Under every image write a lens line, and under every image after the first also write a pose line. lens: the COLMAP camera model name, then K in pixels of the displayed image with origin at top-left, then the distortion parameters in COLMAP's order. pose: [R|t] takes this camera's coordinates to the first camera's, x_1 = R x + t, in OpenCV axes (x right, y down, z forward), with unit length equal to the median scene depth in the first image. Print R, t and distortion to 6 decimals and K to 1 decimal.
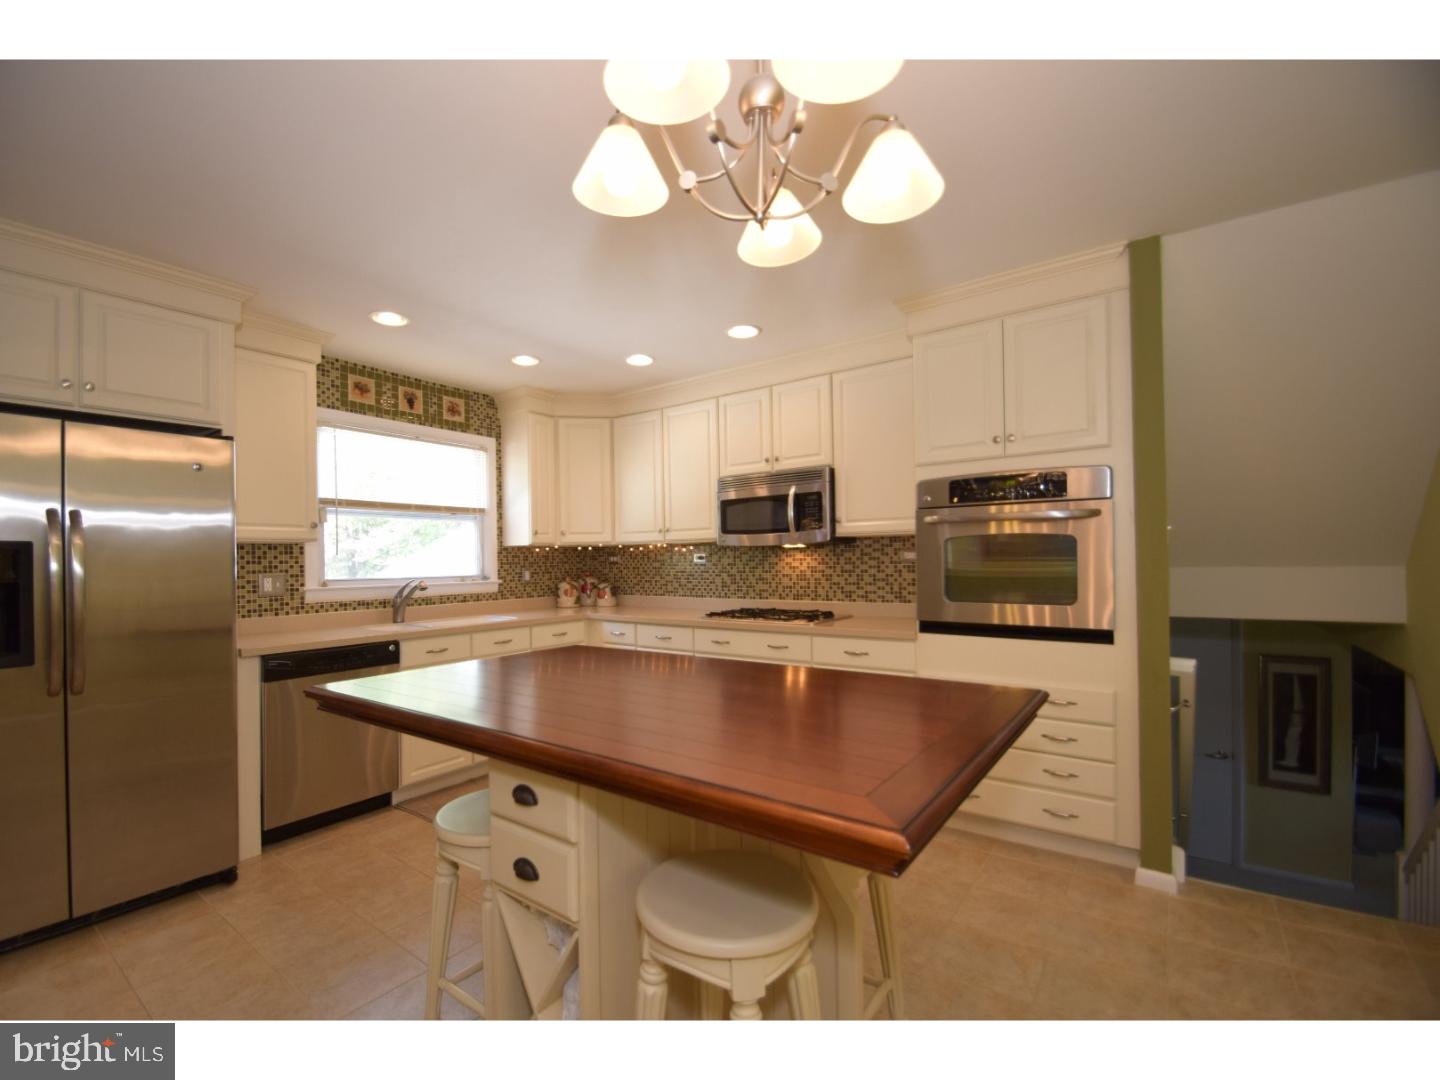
lens RADIAL K [[630.2, 0, 706.8], [0, 630.2, 540.4], [0, 0, 1]] dist [-0.000457, -0.001649]
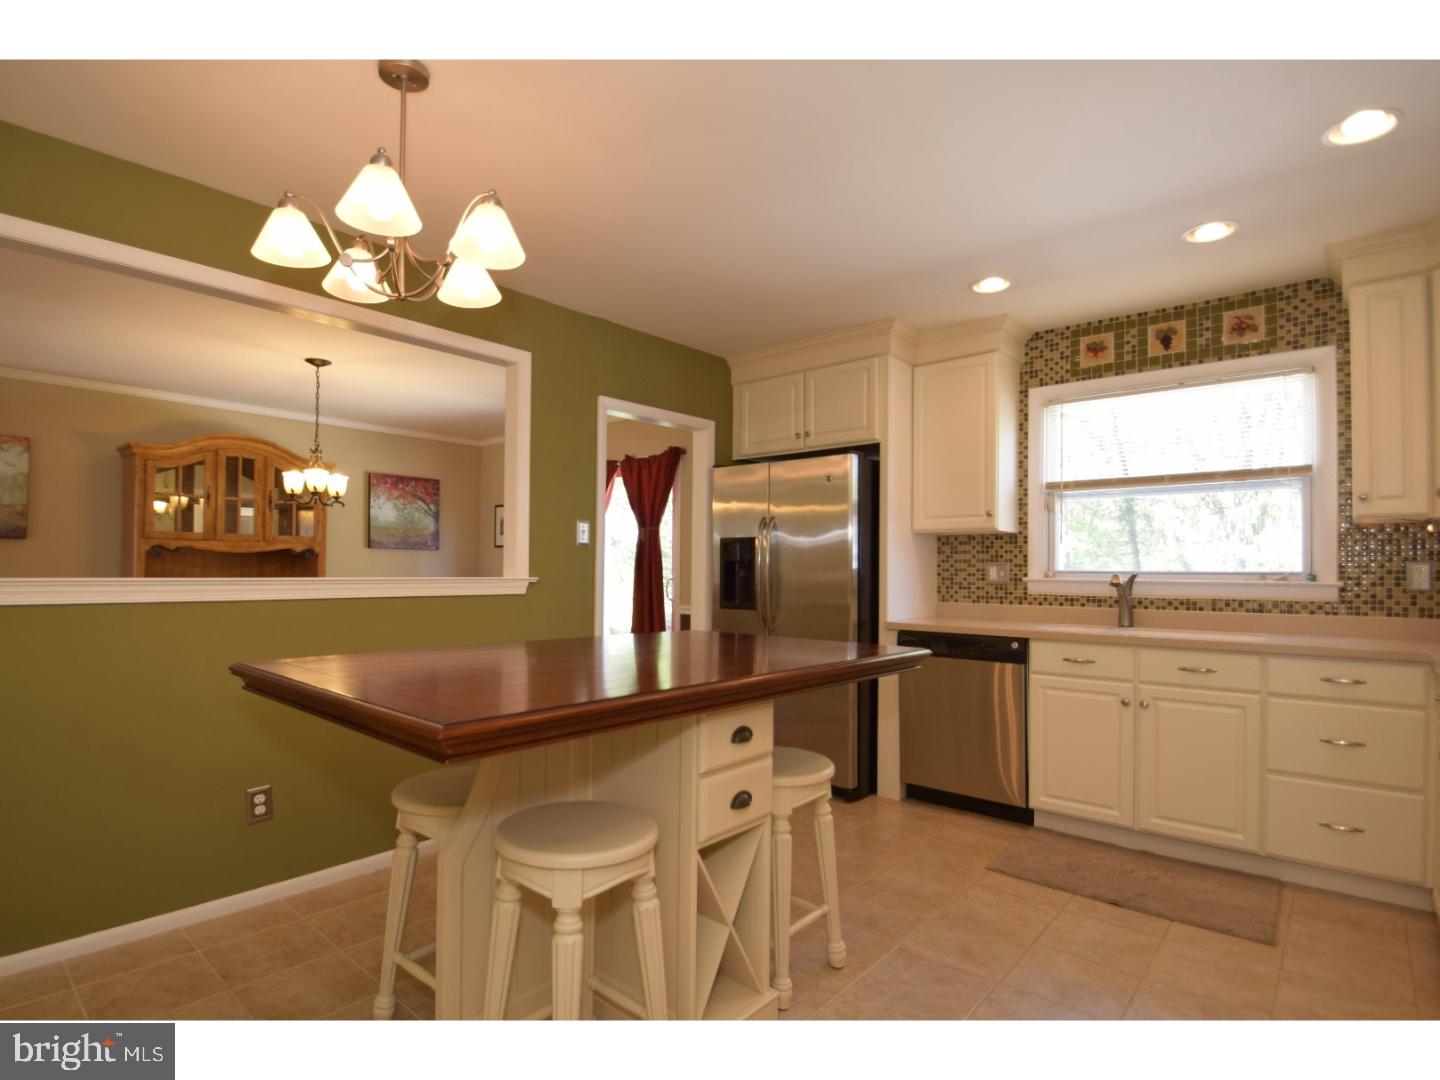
lens RADIAL K [[733.5, 0, 712.3], [0, 733.5, 551.2], [0, 0, 1]] dist [-0.022301, -0.000728]
pose [[-0.096986, -0.013208, -0.995198, 0.486003], [0.025040, 0.999563, -0.015706, 0.036251], [0.994971, -0.026443, -0.096613, 0.577057]]
